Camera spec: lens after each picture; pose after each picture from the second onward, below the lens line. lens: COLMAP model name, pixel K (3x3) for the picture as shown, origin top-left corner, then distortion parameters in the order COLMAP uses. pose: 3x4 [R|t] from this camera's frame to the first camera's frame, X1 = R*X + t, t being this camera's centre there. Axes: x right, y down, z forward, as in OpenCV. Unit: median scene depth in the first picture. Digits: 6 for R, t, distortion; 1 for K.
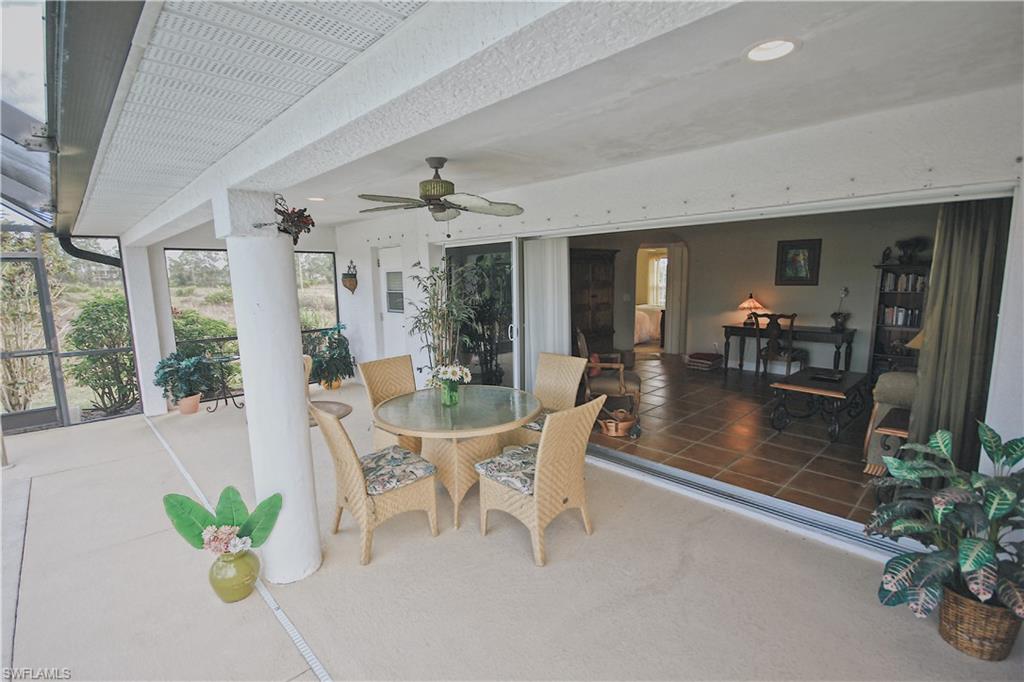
lens RADIAL K [[472.3, 0, 508.9], [0, 472.3, 348.2], [0, 0, 1]] dist [0.010273, -0.009892]
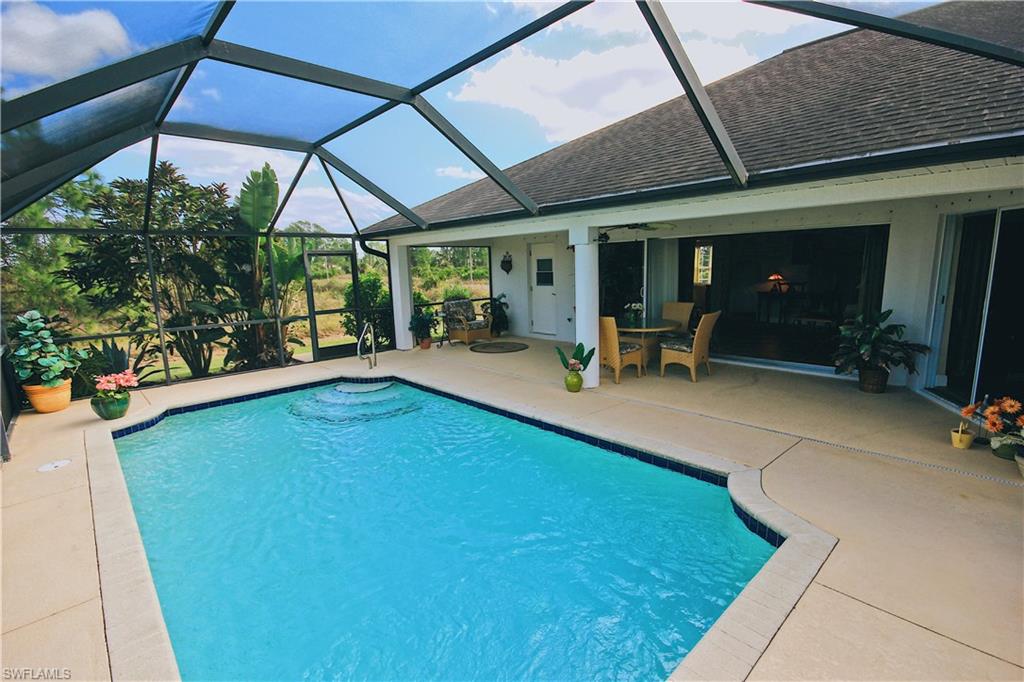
lens RADIAL K [[472.3, 0, 505.6], [0, 472.3, 350.9], [0, 0, 1]] dist [0.010273, -0.009892]
pose [[0.999723, -0.010291, -0.021179, -0.414853], [0.010931, 0.999481, 0.030311, 0.111906], [0.020856, -0.030534, 0.999316, -0.690102]]
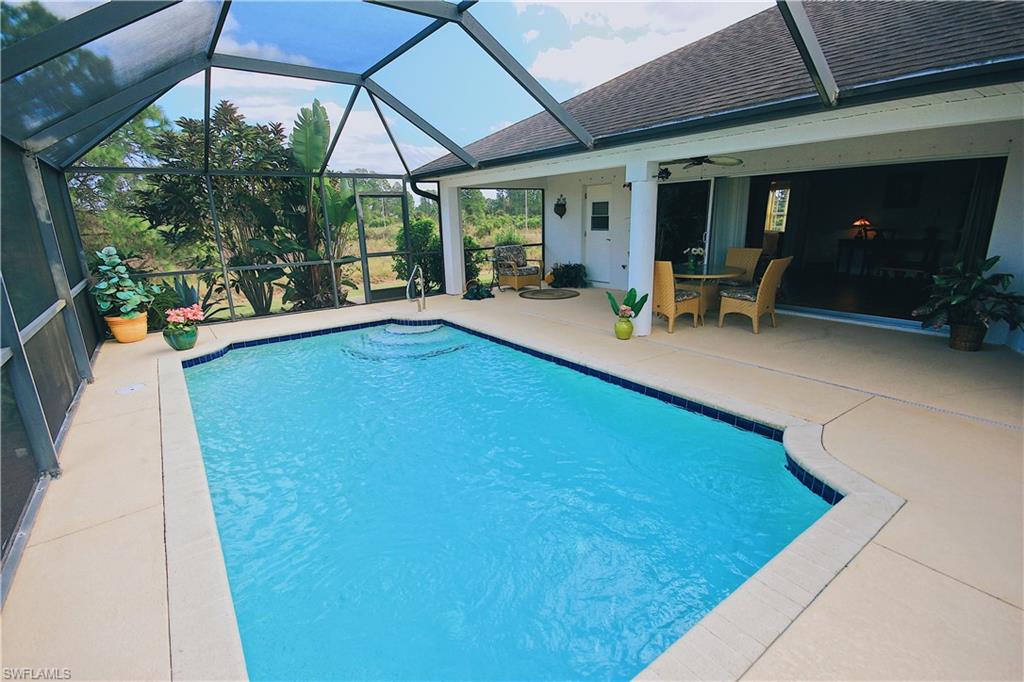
lens RADIAL K [[472.3, 0, 505.5], [0, 472.3, 350.8], [0, 0, 1]] dist [0.010273, -0.009892]
pose [[0.990718, 0.027221, -0.133181, -0.398732], [-0.009741, 0.991442, 0.130184, 0.133551], [0.135585, -0.127678, 0.982504, -0.666562]]
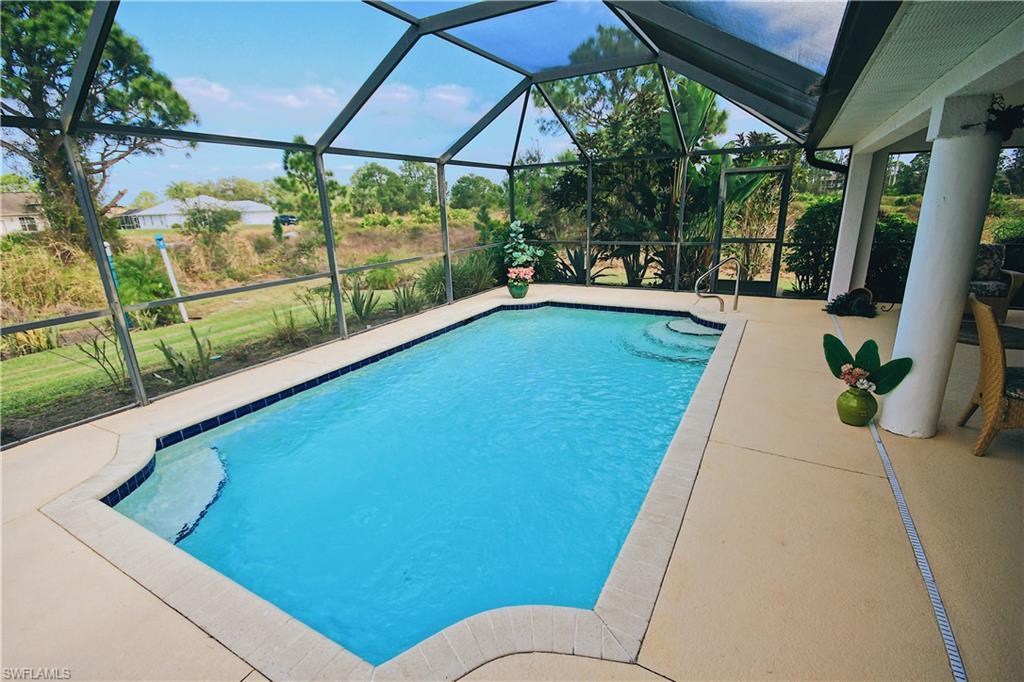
lens RADIAL K [[472.3, 0, 500.7], [0, 472.3, 343.7], [0, 0, 1]] dist [0.010273, -0.009892]
pose [[0.281874, 0.279088, -0.917964, 0.148463], [-0.116596, 0.959632, 0.255953, 0.036239], [0.952341, 0.034884, 0.303035, -0.172558]]
